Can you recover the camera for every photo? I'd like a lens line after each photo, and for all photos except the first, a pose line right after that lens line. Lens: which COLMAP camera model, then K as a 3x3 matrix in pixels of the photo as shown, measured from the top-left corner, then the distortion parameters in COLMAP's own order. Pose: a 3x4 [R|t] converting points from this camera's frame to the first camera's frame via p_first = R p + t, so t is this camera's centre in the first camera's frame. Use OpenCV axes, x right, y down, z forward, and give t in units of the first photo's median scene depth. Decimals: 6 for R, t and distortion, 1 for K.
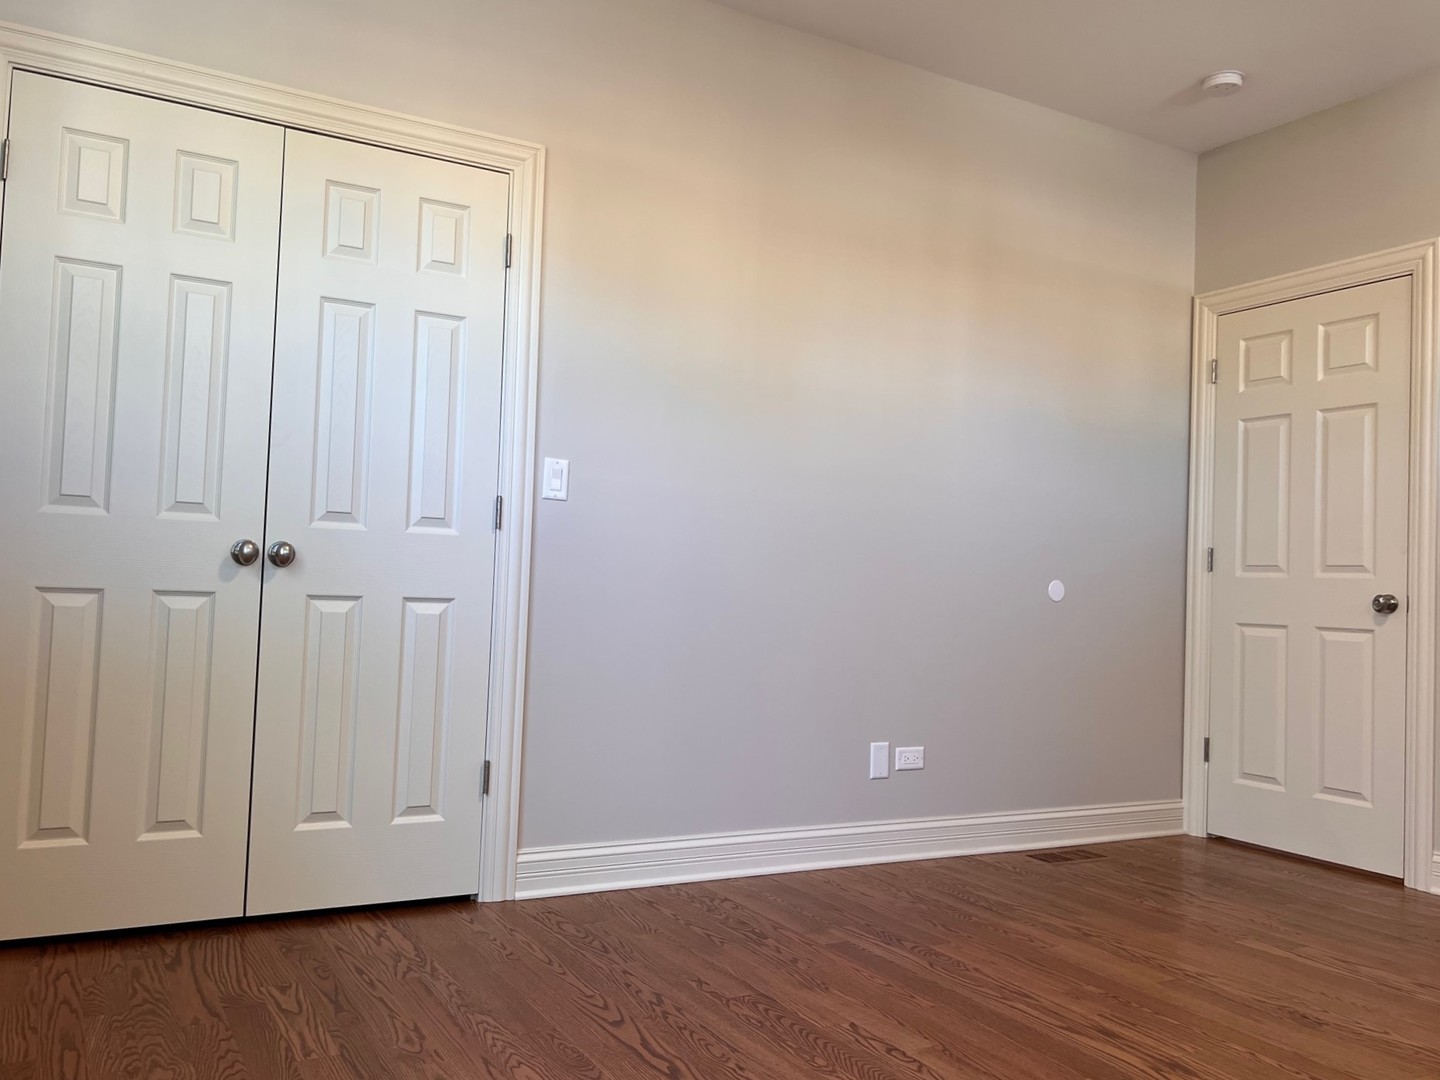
lens RADIAL K [[1170.0, 0, 720.0], [0, 1170.0, 540.0], [0, 0, 1]] dist [0.007505, -0.002236]
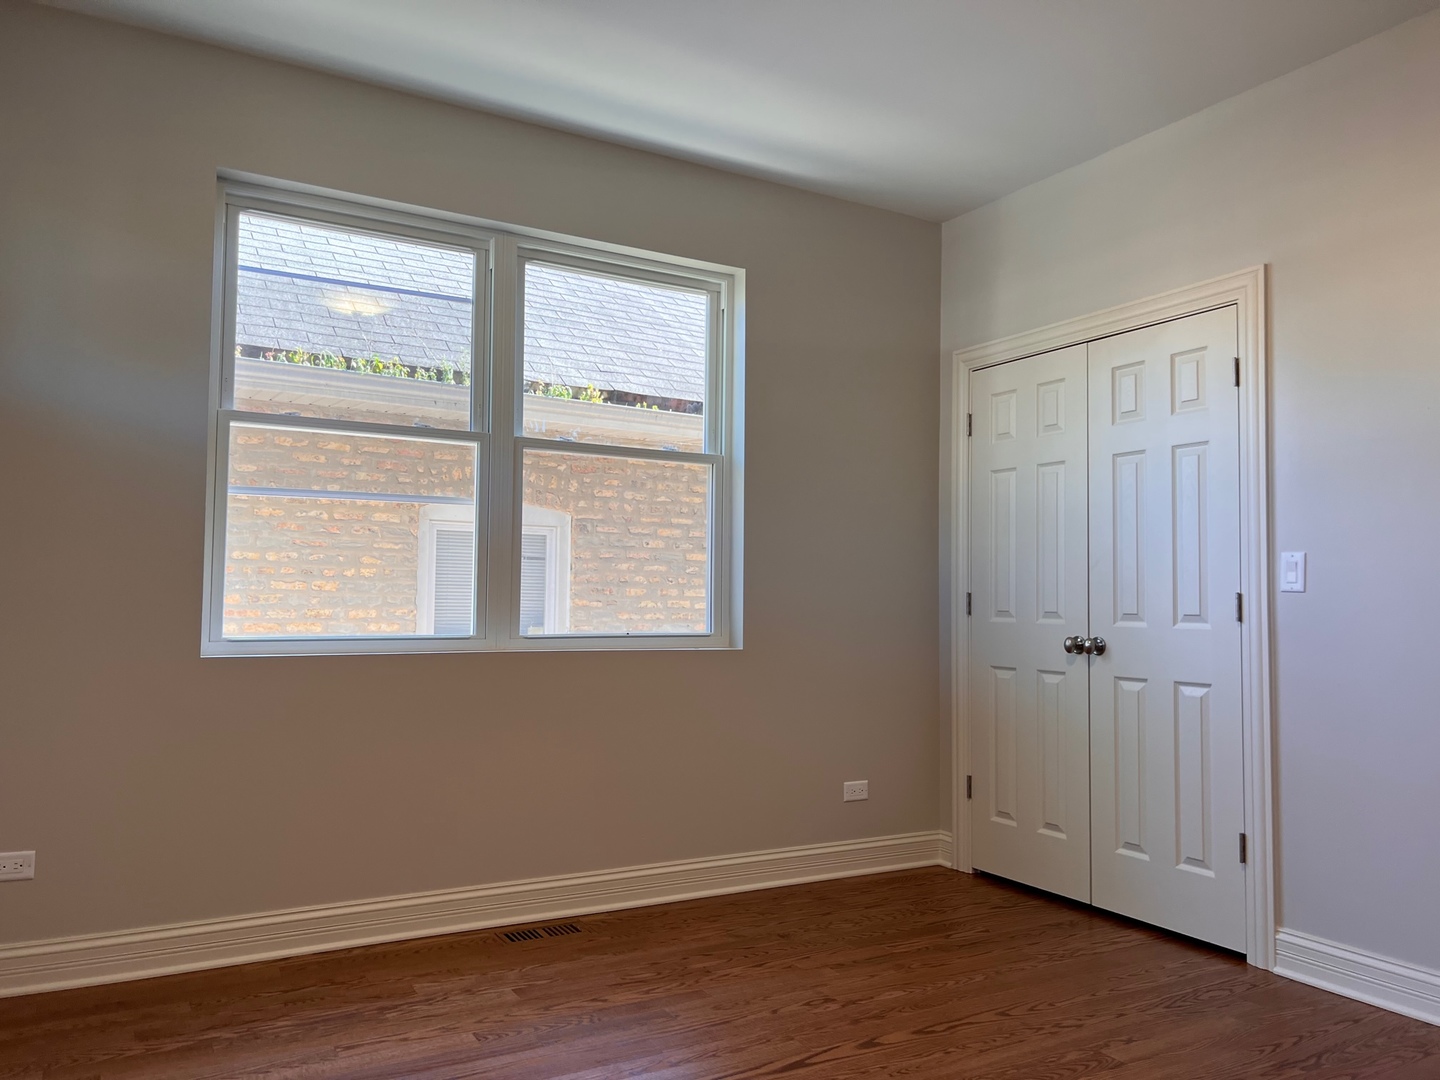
lens RADIAL K [[1096.1, 0, 716.8], [0, 1096.1, 537.3], [0, 0, 1]] dist [0.059740, -0.072763]
pose [[-0.003874, -0.093662, -0.995597, 0.941035], [0.032386, 0.995070, -0.093738, -0.008107], [0.999468, -0.032606, -0.000821, 0.553761]]
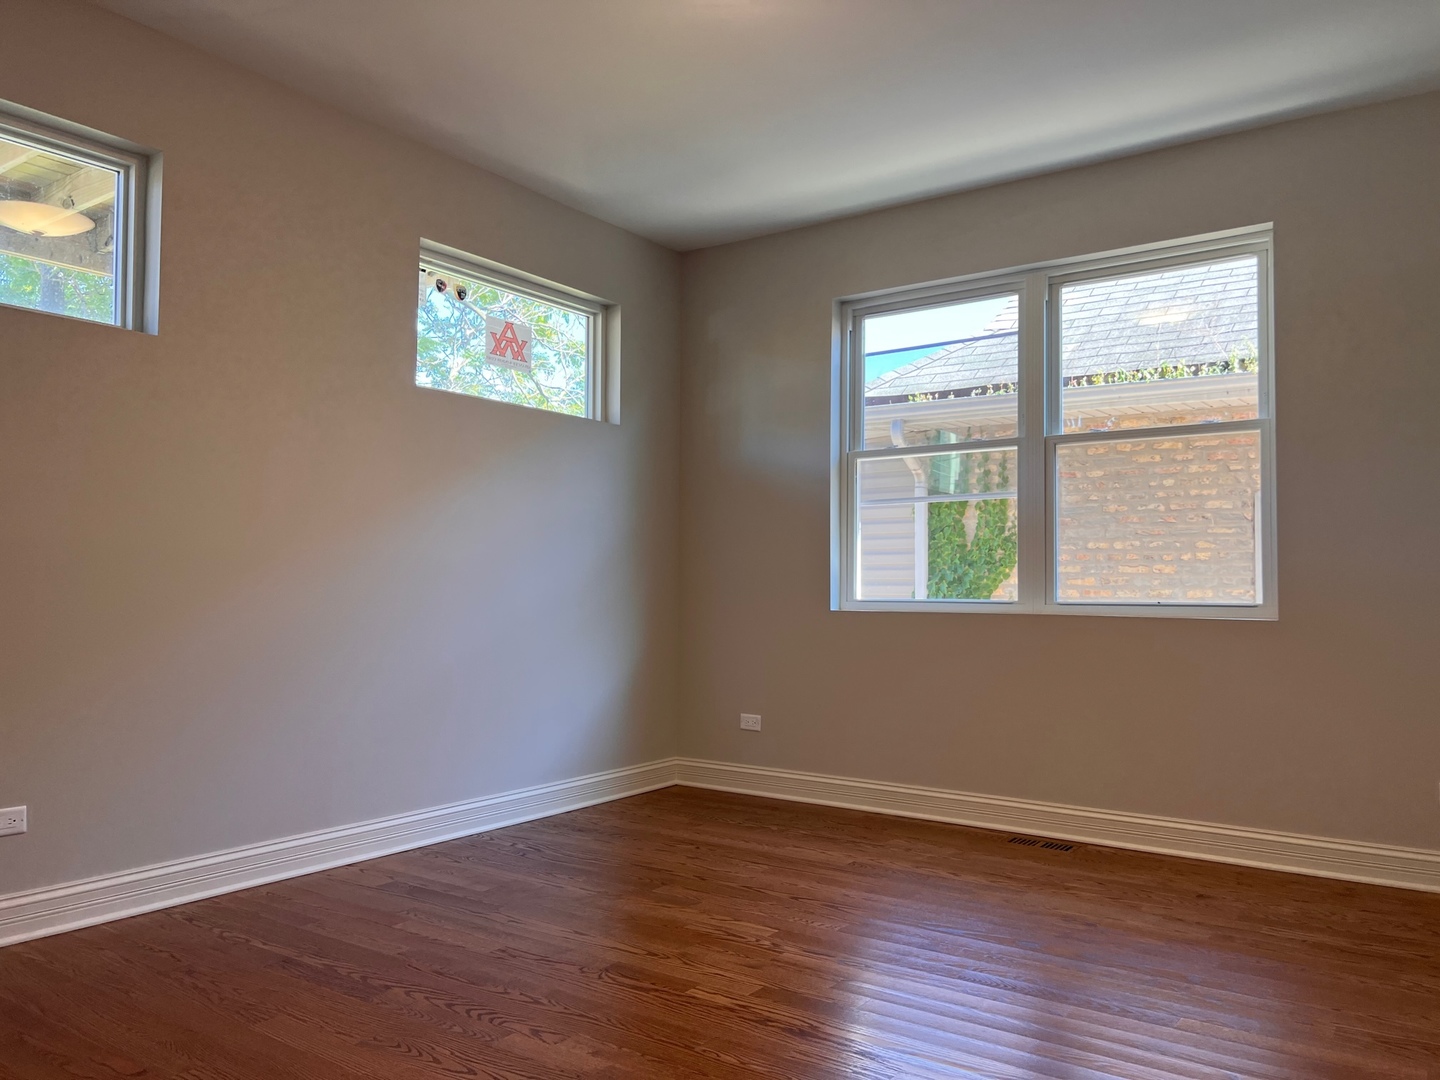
lens RADIAL K [[1096.1, 0, 716.8], [0, 1096.1, 537.3], [0, 0, 1]] dist [0.059740, -0.072763]
pose [[-0.914078, -0.061171, -0.400899, 0.709781], [-0.021703, 0.994520, -0.102266, 0.055708], [0.404958, -0.084778, -0.910396, 1.527422]]
